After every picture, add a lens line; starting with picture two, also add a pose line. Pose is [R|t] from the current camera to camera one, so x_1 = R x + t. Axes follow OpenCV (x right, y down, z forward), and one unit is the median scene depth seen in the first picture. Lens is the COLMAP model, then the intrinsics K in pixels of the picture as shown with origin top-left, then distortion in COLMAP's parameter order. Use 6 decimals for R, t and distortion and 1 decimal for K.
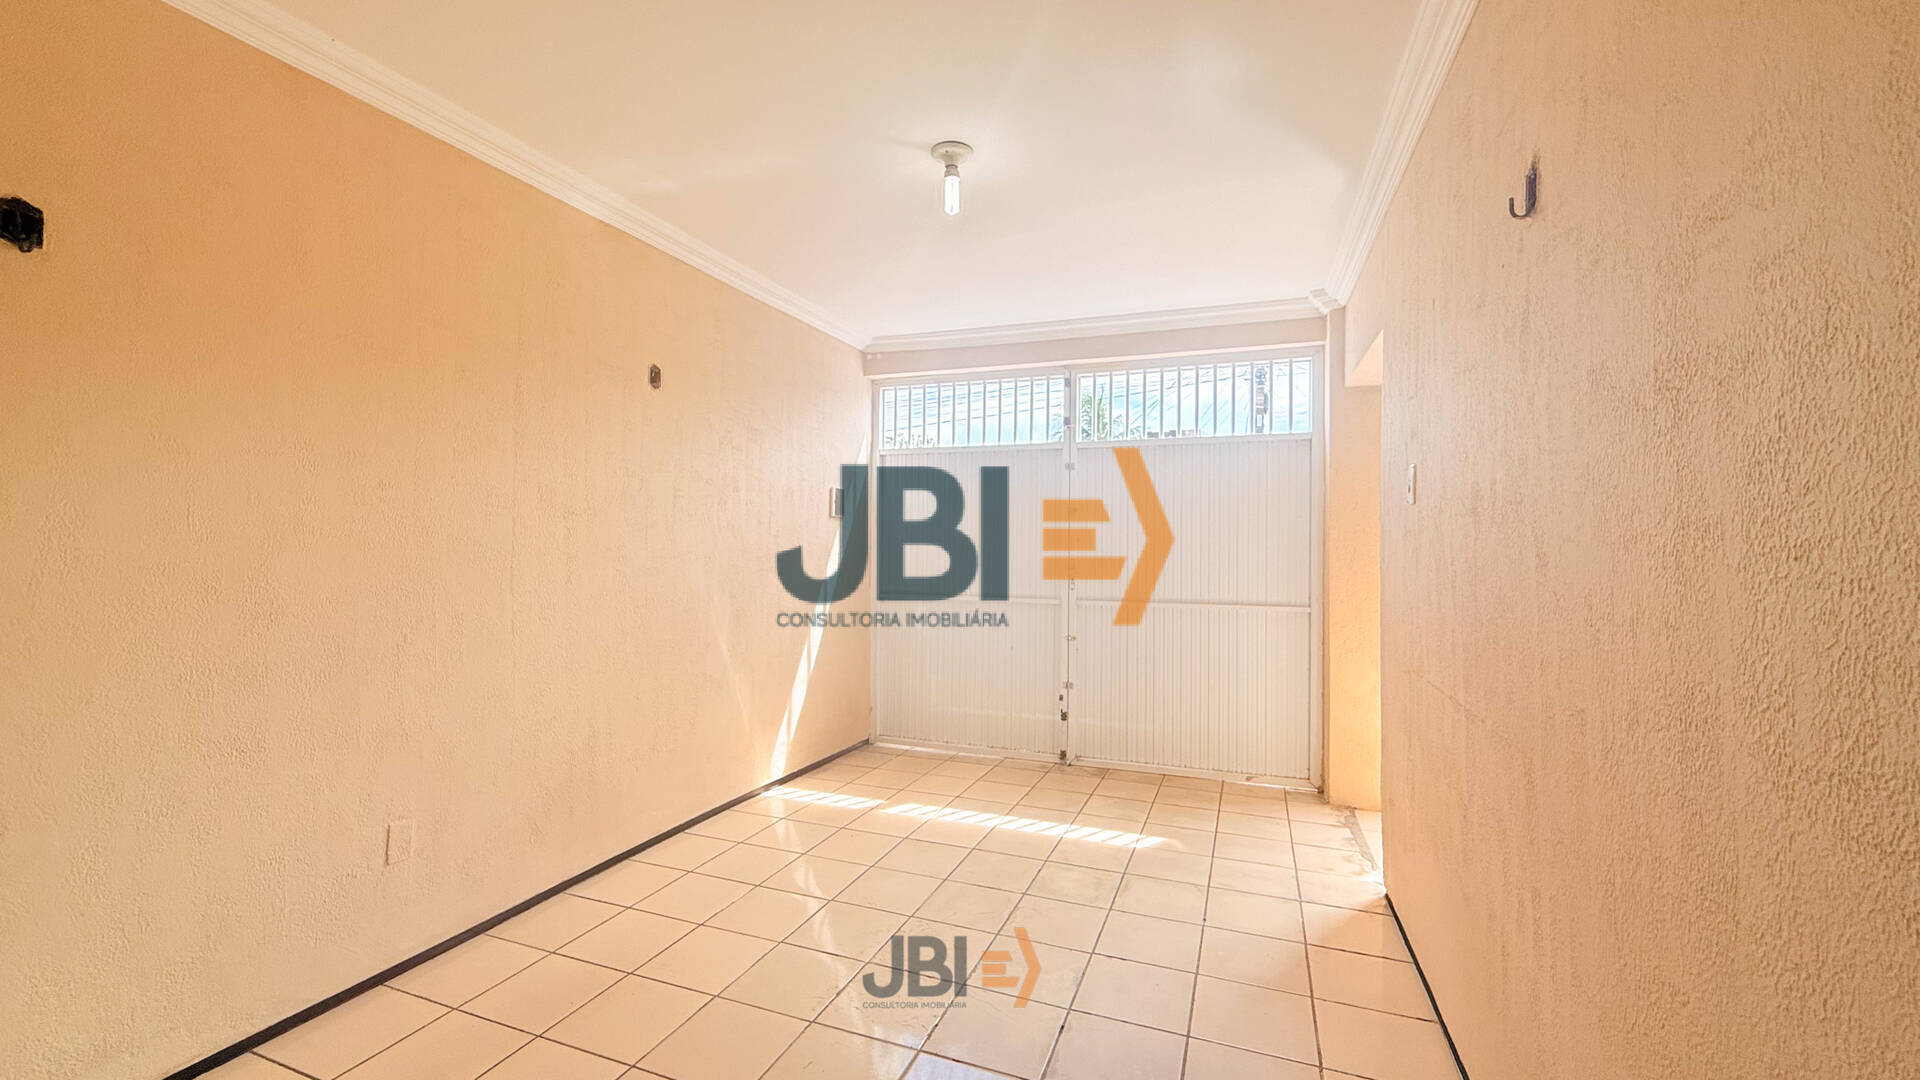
lens RADIAL K [[759.6, 0, 960.9], [0, 759.6, 543.8], [0, 0, 1]] dist [-0.000677, -0.000037]
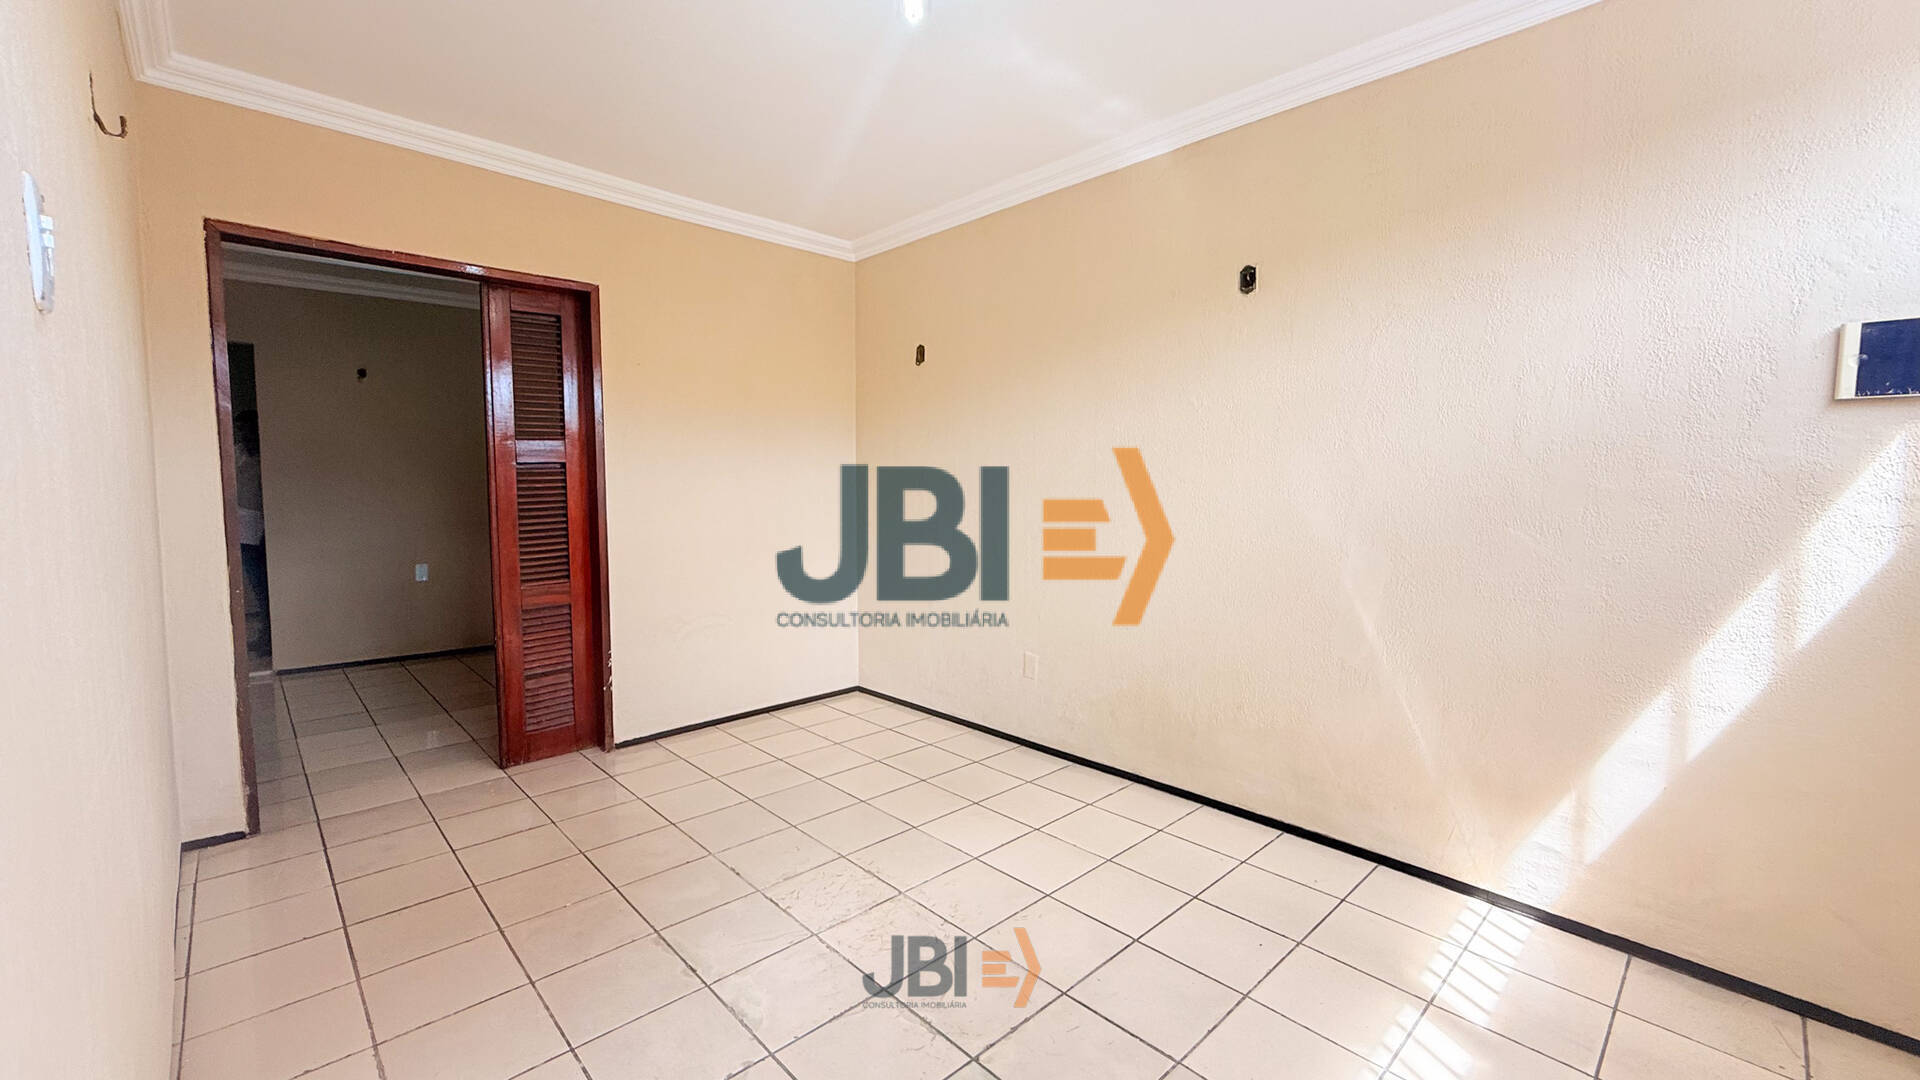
lens RADIAL K [[759.6, 0, 960.7], [0, 759.6, 534.5], [0, 0, 1]] dist [-0.000677, -0.000037]
pose [[-0.425826, 0.065677, -0.902418, 0.435103], [-0.004321, 0.997203, 0.074615, 0.003455], [0.904795, 0.035672, -0.424351, 0.894514]]
